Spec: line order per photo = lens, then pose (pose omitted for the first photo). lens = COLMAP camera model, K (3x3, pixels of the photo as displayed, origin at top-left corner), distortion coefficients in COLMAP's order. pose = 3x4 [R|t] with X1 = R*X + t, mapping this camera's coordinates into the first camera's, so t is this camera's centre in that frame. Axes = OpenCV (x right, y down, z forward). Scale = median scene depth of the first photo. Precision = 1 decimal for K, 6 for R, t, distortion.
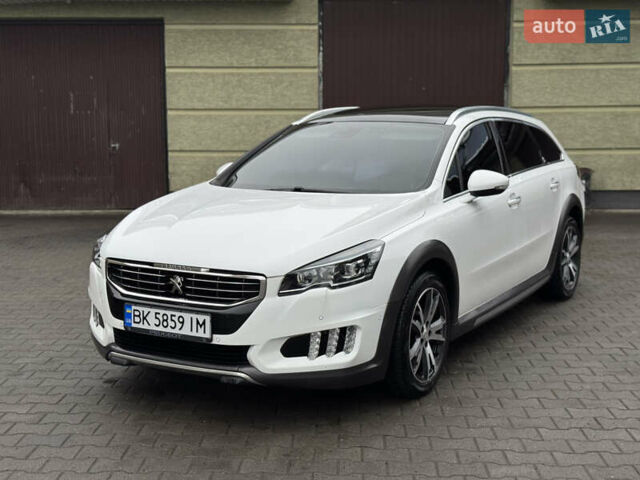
lens RADIAL K [[968.1, 0, 298.1], [0, 968.1, 239.9], [0, 0, 1]] dist [0.206874, 0.000697]
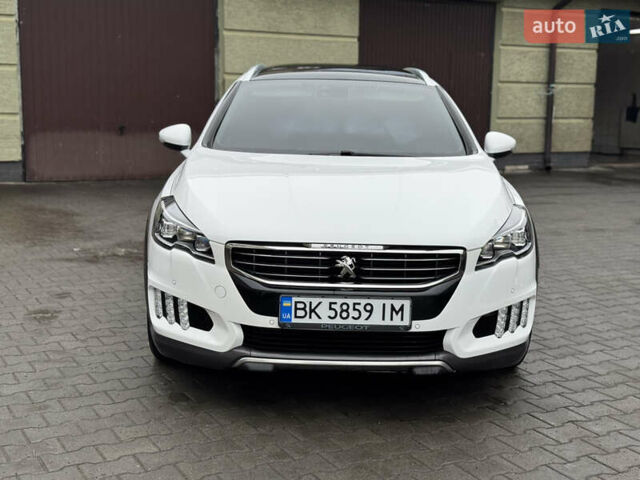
lens RADIAL K [[968.1, 0, 298.1], [0, 968.1, 239.9], [0, 0, 1]] dist [0.206874, 0.000697]
pose [[0.847440, -0.062169, 0.527239, -0.605176], [0.046642, 0.997998, 0.042710, -0.015357], [-0.528839, -0.011603, 0.848643, 0.314405]]
